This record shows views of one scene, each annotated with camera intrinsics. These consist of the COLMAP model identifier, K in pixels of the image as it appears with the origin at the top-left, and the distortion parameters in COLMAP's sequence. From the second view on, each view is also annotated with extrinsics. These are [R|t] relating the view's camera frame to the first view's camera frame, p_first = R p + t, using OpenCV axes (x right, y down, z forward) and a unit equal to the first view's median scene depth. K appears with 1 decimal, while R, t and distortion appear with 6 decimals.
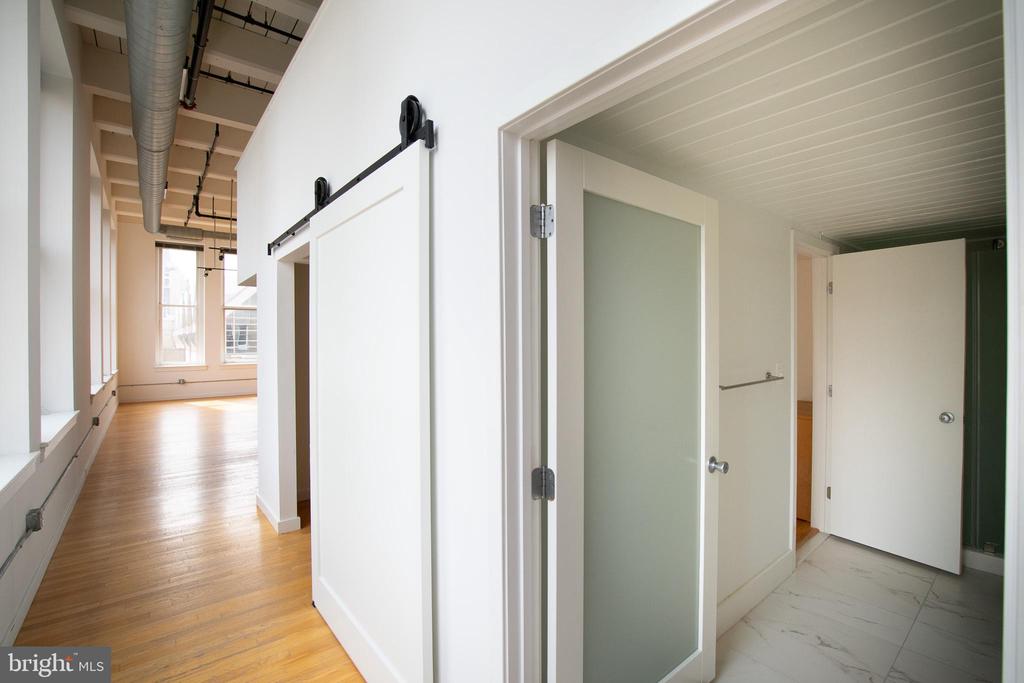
lens RADIAL K [[467.3, 0, 512.2], [0, 467.3, 344.4], [0, 0, 1]] dist [-0.040563, 0.006223]
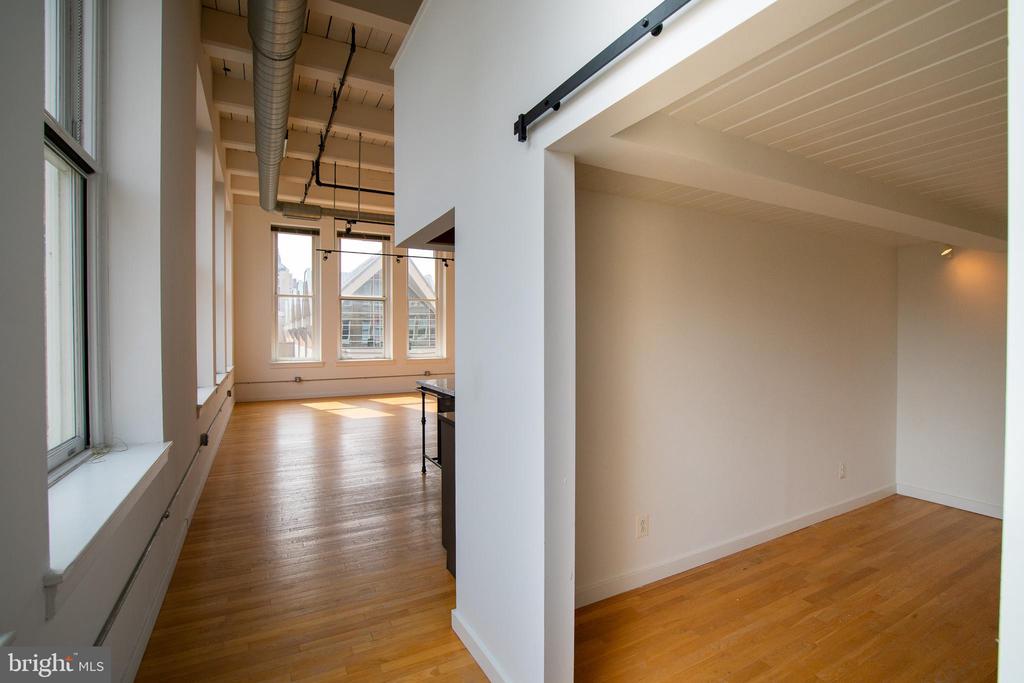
lens RADIAL K [[467.3, 0, 515.0], [0, 467.3, 341.2], [0, 0, 1]] dist [-0.040563, 0.006223]
pose [[0.985435, 0.002208, -0.170038, -0.163928], [-0.001431, 0.999988, 0.004688, 0.001349], [0.170046, -0.004376, 0.985426, 0.196722]]
